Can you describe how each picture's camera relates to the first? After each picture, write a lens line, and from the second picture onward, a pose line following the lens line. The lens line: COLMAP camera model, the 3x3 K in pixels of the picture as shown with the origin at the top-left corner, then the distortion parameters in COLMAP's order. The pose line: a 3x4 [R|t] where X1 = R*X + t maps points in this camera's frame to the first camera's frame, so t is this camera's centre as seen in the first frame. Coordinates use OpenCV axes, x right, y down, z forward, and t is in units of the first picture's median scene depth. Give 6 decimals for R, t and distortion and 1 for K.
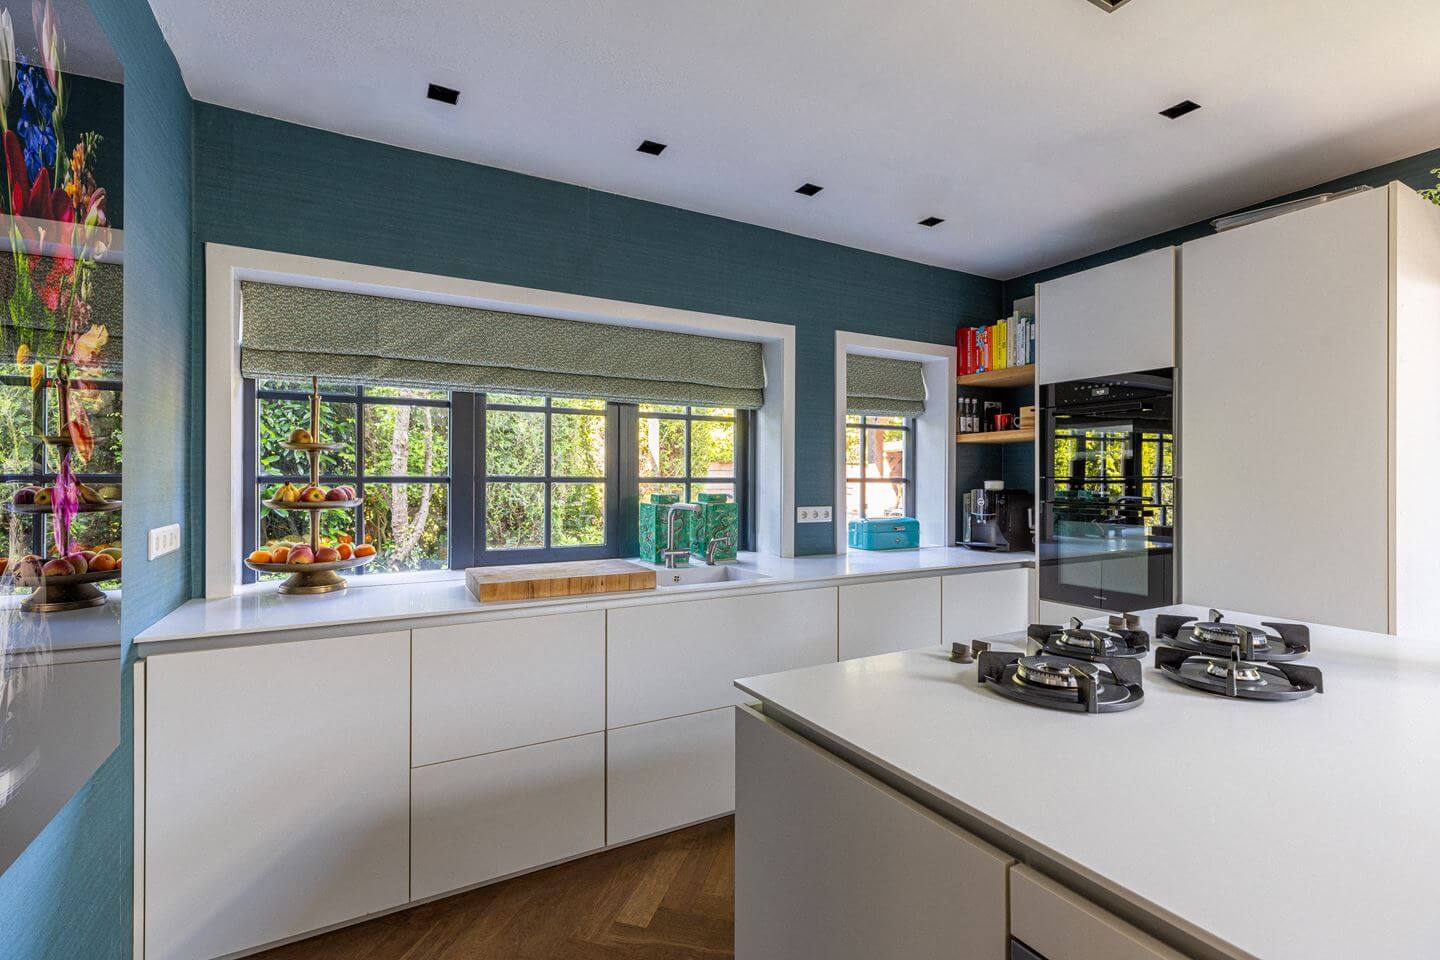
lens RADIAL K [[683.4, 0, 721.6], [0, 683.4, 479.3], [0, 0, 1]] dist [0.002775, 0.000569]
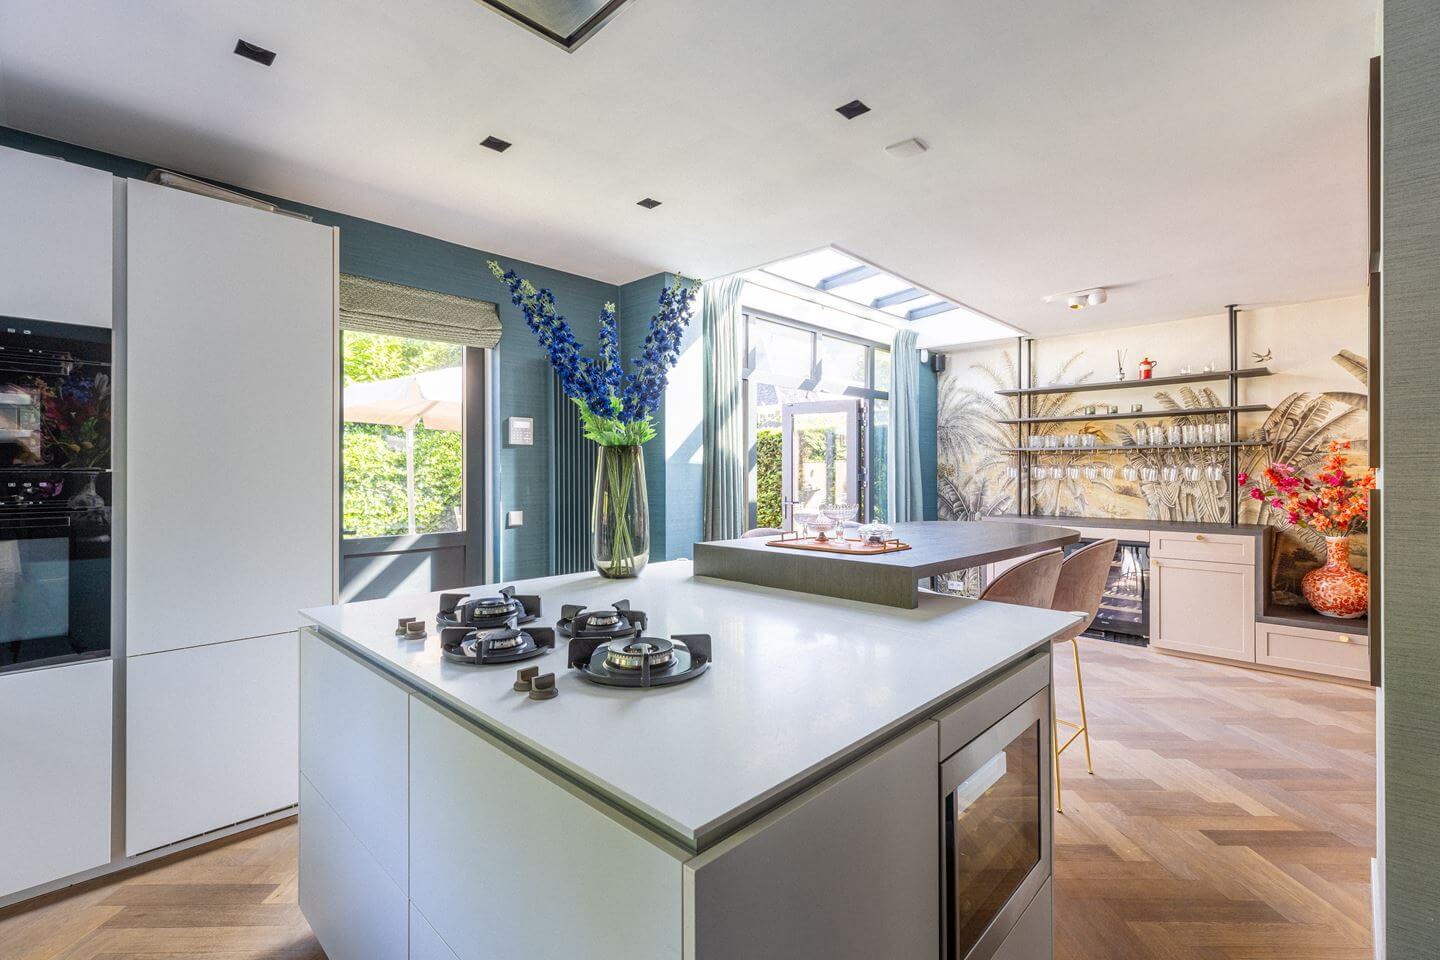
lens RADIAL K [[645.3, 0, 715.2], [0, 645.3, 473.4], [0, 0, 1]] dist [0.002025, 0.000008]
pose [[-0.297172, -0.003234, 0.954818, -0.183845], [-0.001511, 0.999995, 0.002916, -0.002307], [-0.954823, -0.000577, -0.297175, 0.419764]]
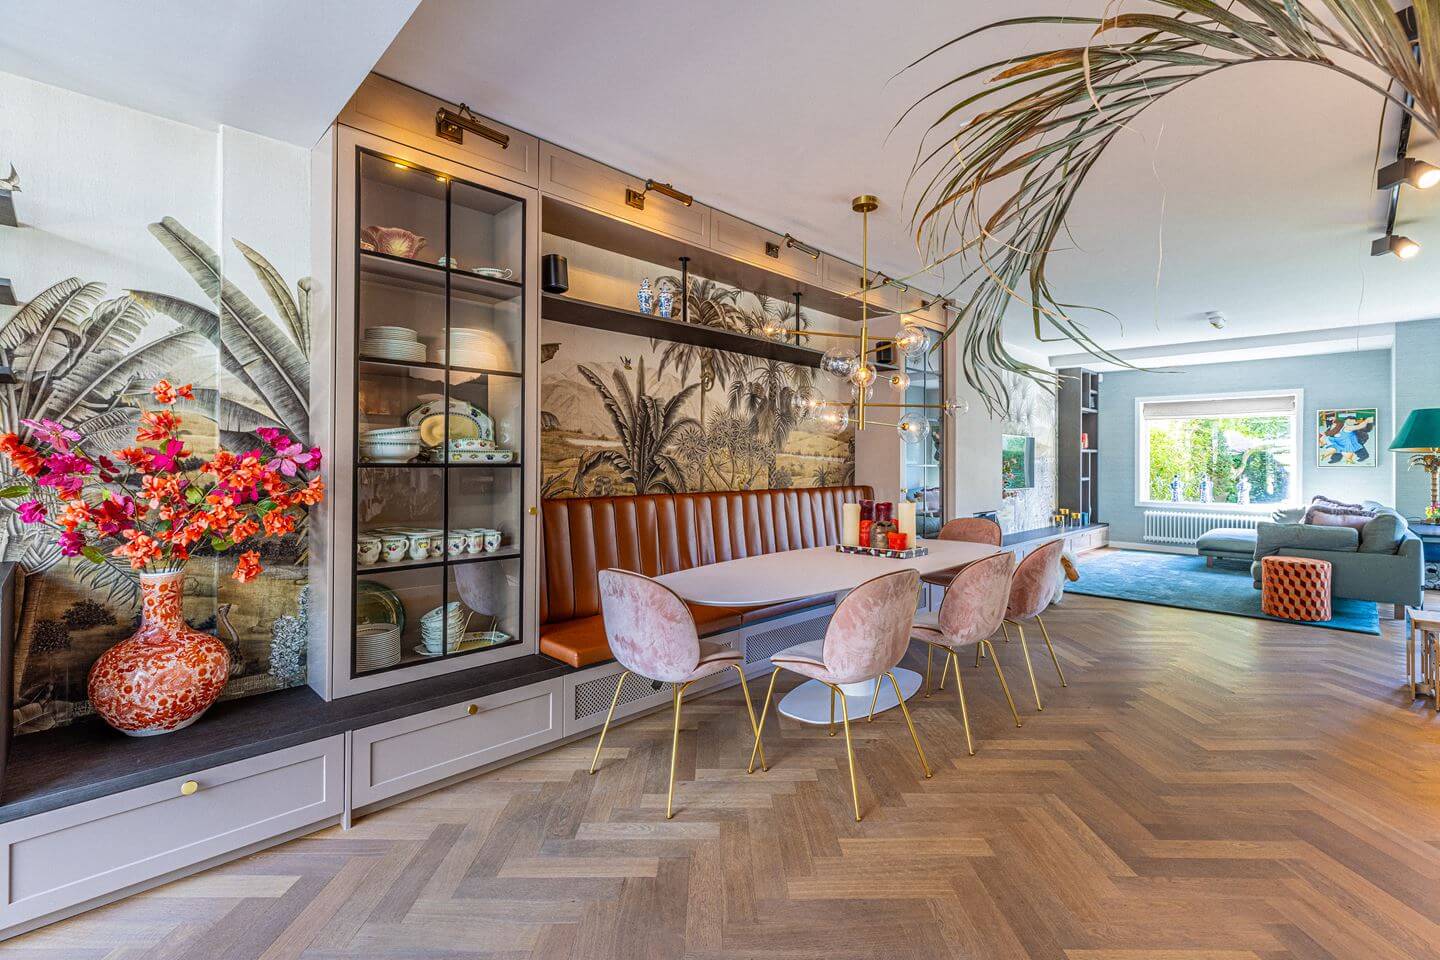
lens RADIAL K [[645.3, 0, 717.6], [0, 645.3, 457.6], [0, 0, 1]] dist [0.002025, 0.000008]
pose [[-0.956106, -0.009334, -0.292872, 0.302460], [-0.007388, 0.999943, -0.007750, 0.010703], [0.292927, -0.005246, -0.956120, -0.309803]]
